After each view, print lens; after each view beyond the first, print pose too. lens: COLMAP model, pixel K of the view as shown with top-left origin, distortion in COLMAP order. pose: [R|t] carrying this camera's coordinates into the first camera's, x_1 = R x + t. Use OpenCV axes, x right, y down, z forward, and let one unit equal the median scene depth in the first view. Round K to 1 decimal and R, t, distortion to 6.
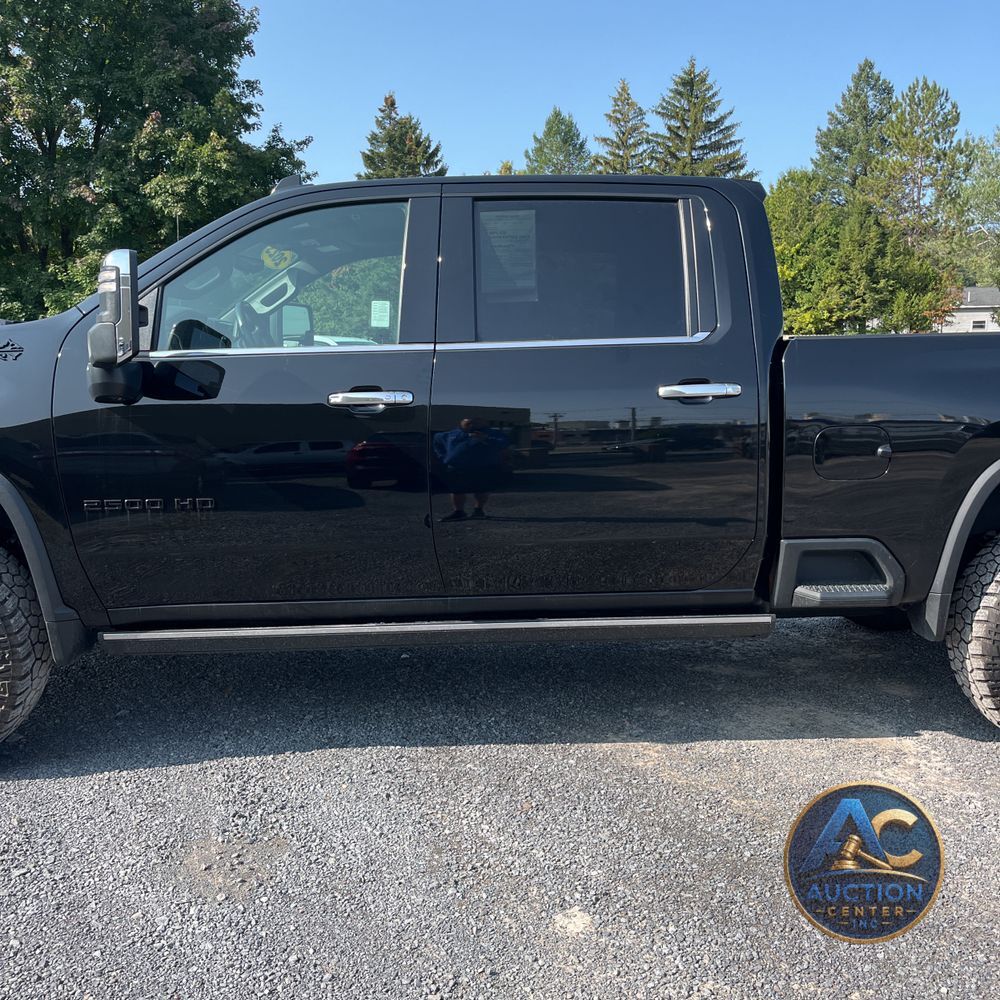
lens RADIAL K [[1027.2, 0, 500.0], [0, 1027.2, 500.0], [0, 0, 1]] dist [0.027198, 0.011041]
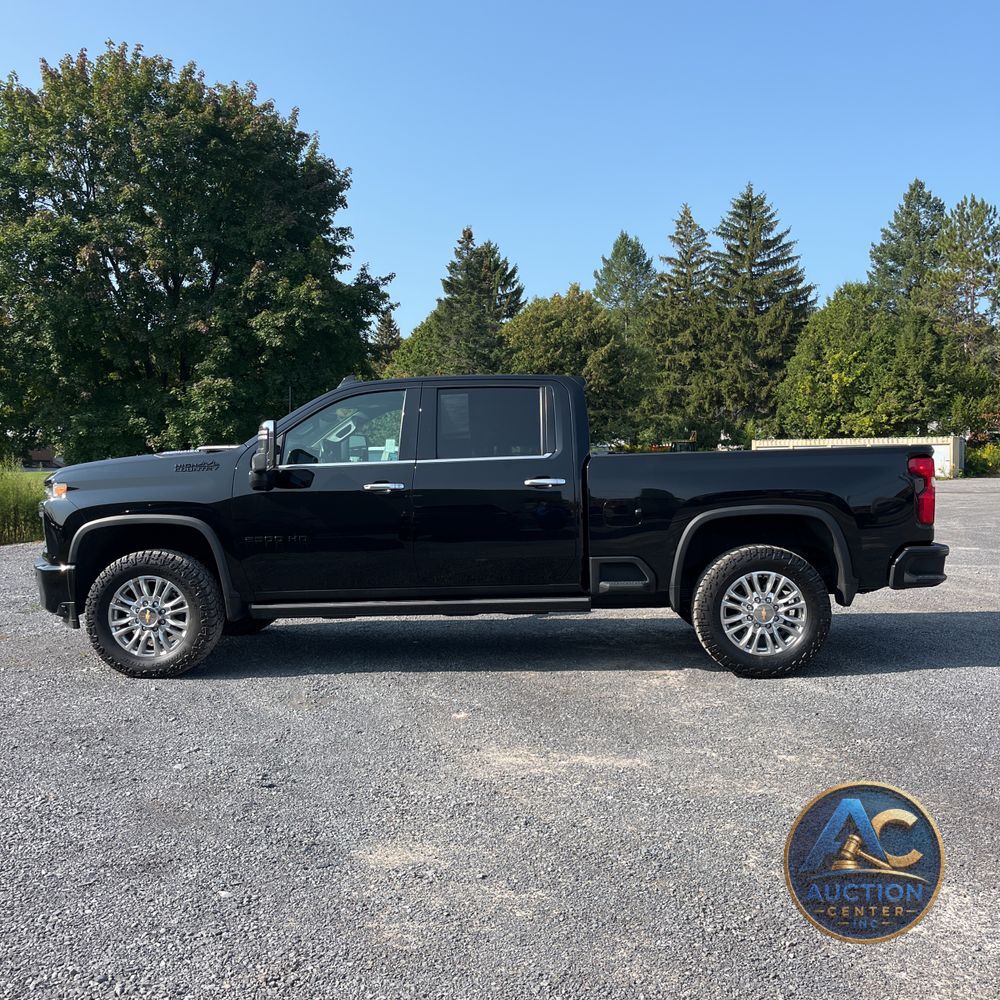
lens RADIAL K [[1052.8, 0, 487.5], [0, 1052.8, 483.8], [0, 0, 1]] dist [0.076203, -0.034356]
pose [[0.995180, -0.007589, -0.097774, 0.023379], [-0.003866, 0.993190, -0.116441, 0.011365], [0.097992, 0.116258, 0.988373, -0.086473]]
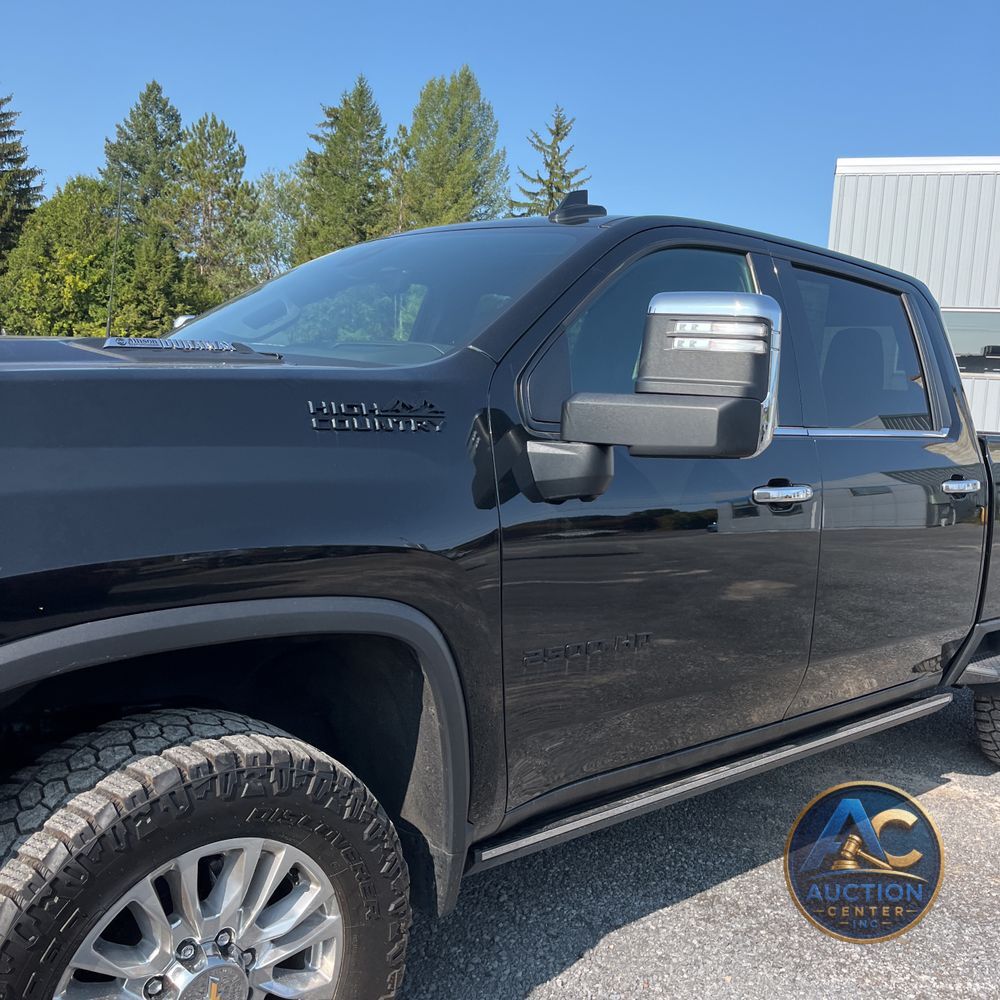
lens RADIAL K [[1034.3, 0, 471.8], [0, 1034.3, 506.9], [0, 0, 1]] dist [0.020769, -0.004341]
pose [[0.759849, -0.009010, 0.650037, -0.071928], [0.013985, 0.999899, -0.002488, -0.008069], [-0.649949, 0.010981, 0.759898, 0.044356]]
